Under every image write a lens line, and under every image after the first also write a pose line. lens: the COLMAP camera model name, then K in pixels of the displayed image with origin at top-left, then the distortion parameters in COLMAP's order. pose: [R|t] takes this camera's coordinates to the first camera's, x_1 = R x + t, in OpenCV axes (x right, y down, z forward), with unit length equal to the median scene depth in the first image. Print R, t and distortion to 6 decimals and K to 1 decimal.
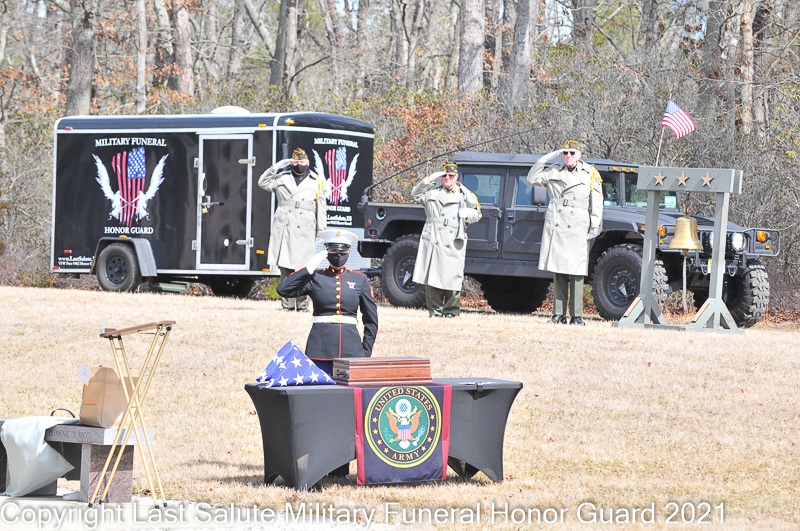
lens RADIAL K [[3978.5, 0, 399.5], [0, 3978.5, 270.4], [0, 0, 1]] dist [2.058099, 0.000000]
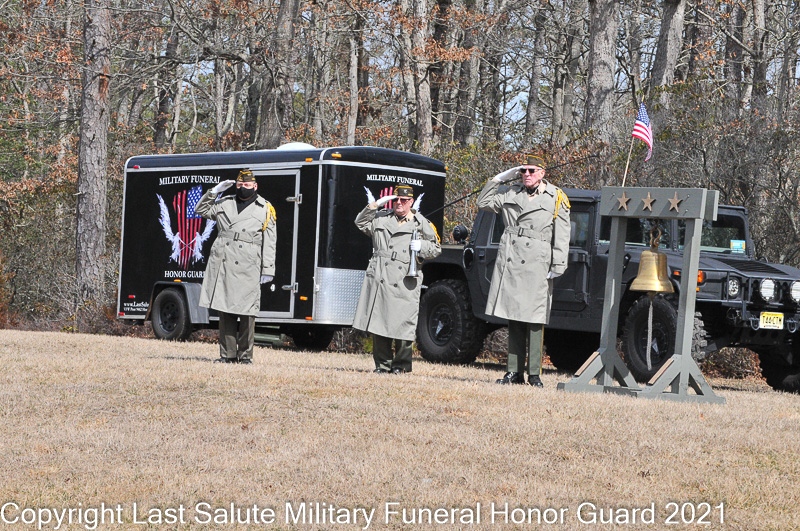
lens RADIAL K [[2892.7, 0, 394.6], [0, 2892.7, 264.7], [0, 0, 1]] dist [0.560106, 0.000000]
pose [[0.986015, 0.014916, -0.165986, 0.110256], [-0.019381, 0.999492, -0.025309, 0.004656], [0.165524, 0.028172, 0.985803, 0.411788]]
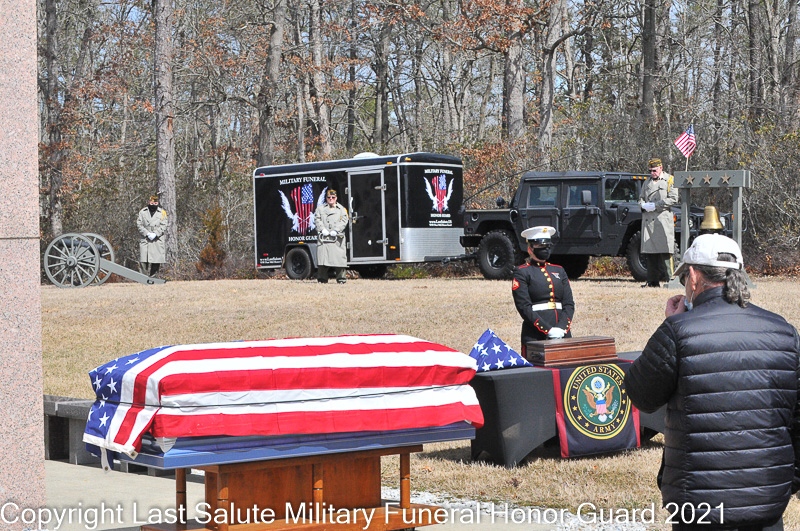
lens RADIAL K [[1983.0, 0, 398.4], [0, 1983.0, 269.0], [0, 0, 1]] dist [-0.228003, 0.000000]
pose [[0.998317, -0.057007, -0.010671, -0.029529], [0.057091, 0.998339, 0.007734, -0.002604], [0.010213, -0.008330, 0.999913, 0.302489]]
